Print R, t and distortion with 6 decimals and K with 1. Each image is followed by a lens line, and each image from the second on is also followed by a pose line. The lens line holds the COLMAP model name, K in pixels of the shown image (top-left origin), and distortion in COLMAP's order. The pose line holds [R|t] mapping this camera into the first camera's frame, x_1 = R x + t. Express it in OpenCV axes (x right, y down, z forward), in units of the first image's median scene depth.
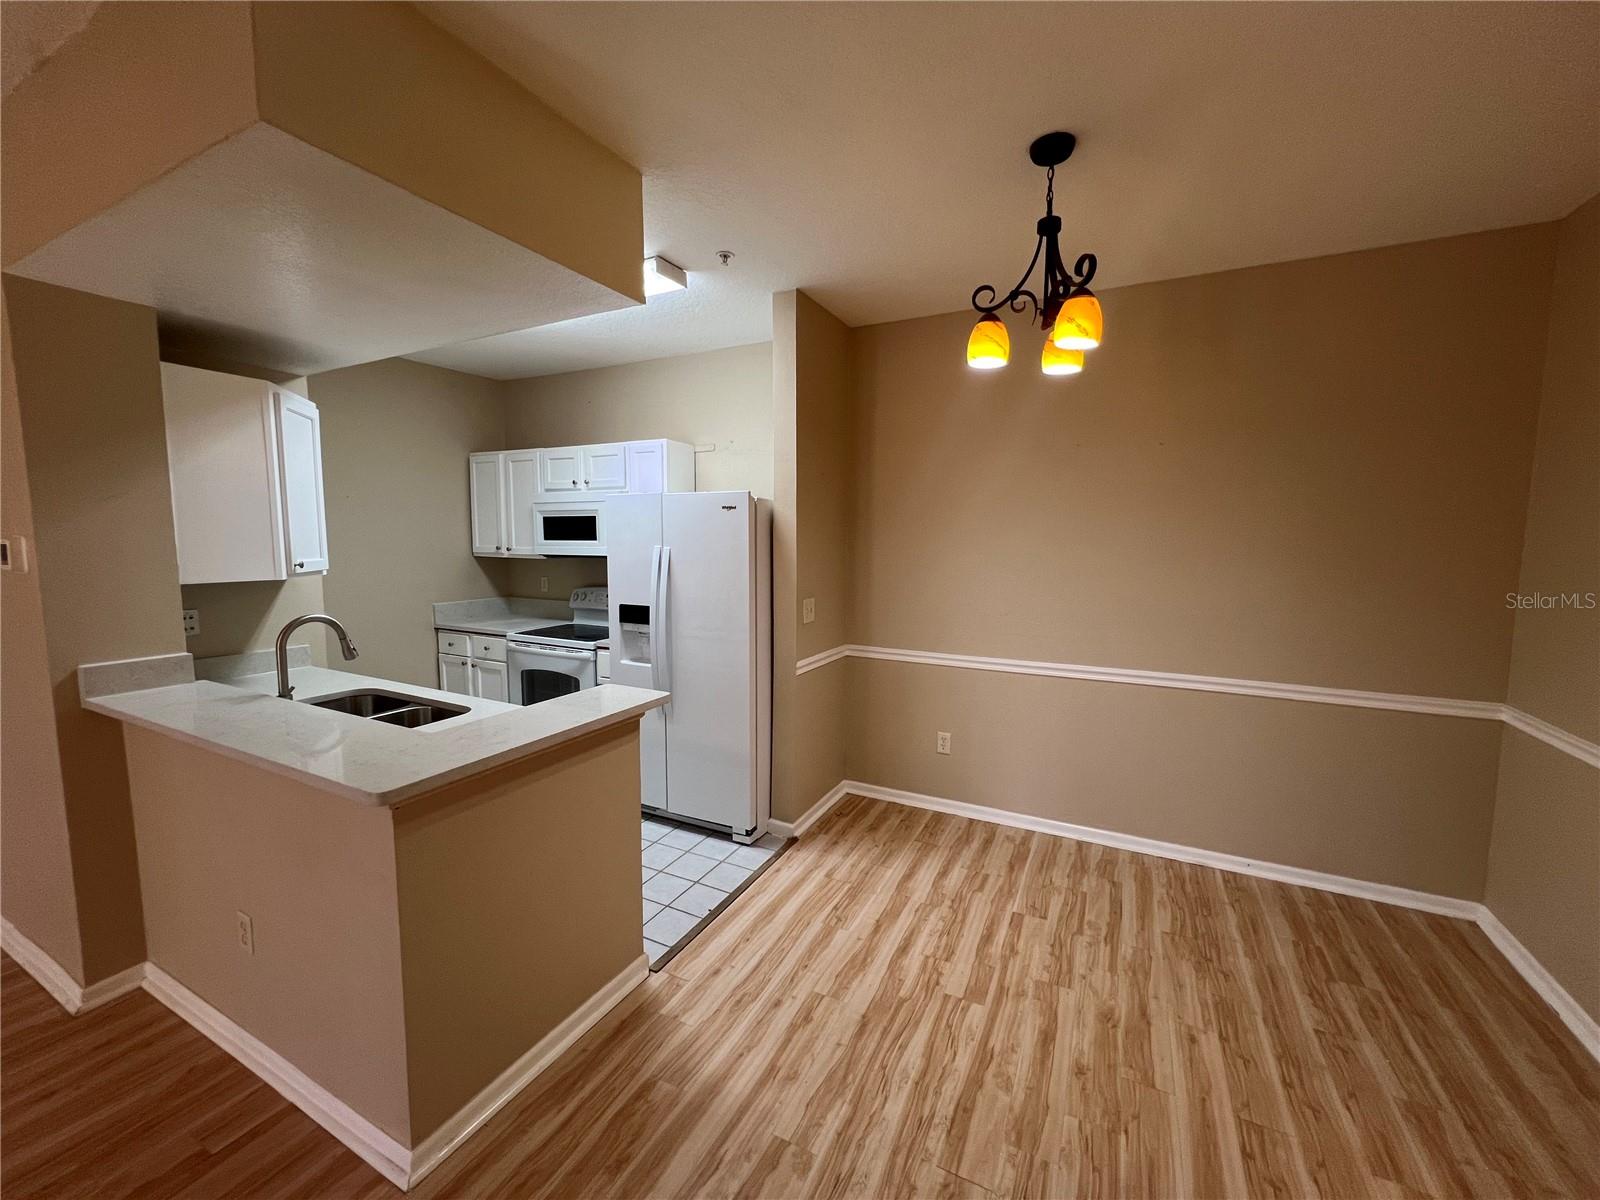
lens RADIAL K [[640.7, 0, 804.1], [0, 640.7, 601.3], [0, 0, 1]] dist [-0.003372, -0.000138]
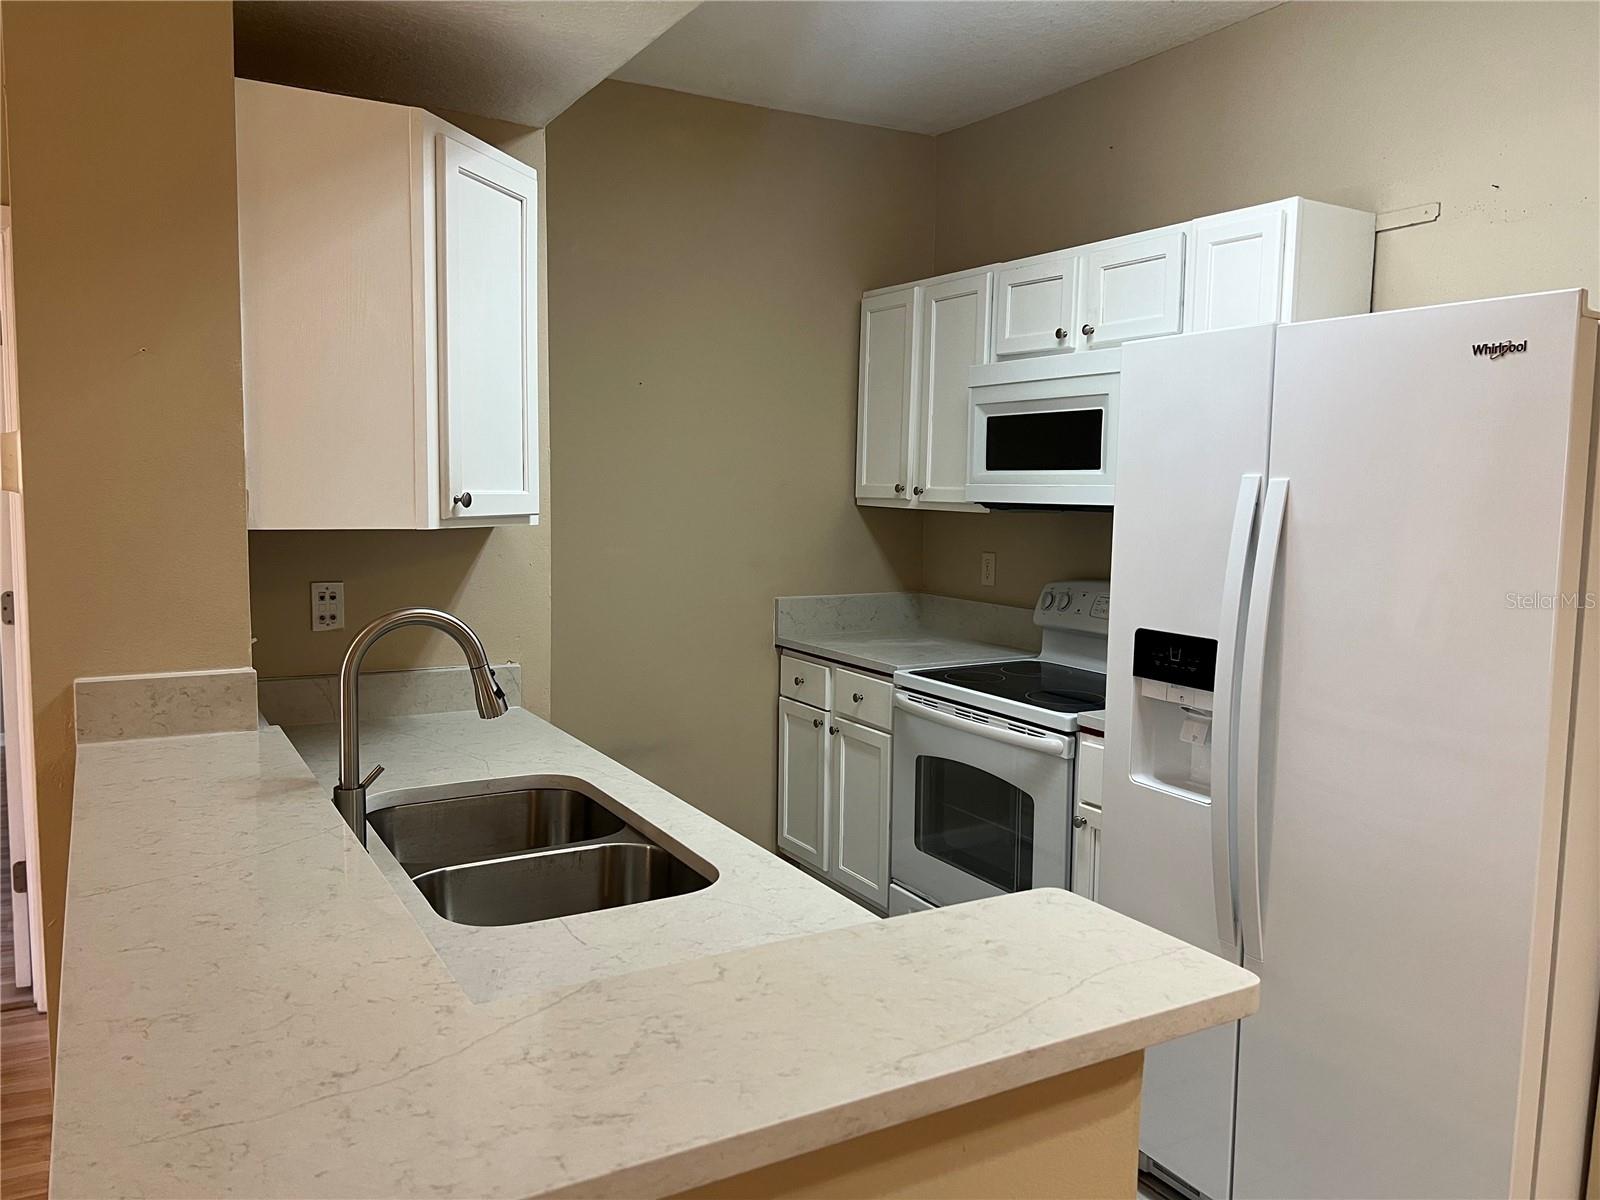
lens RADIAL K [[1207.5, 0, 792.9], [0, 1207.5, 604.7], [0, 0, 1]] dist [0.028374, -0.023118]
pose [[0.833754, 0.063973, -0.548418, -0.053789], [-0.066849, 0.997654, 0.014747, -0.005510], [0.548075, 0.024366, 0.836074, 0.237347]]
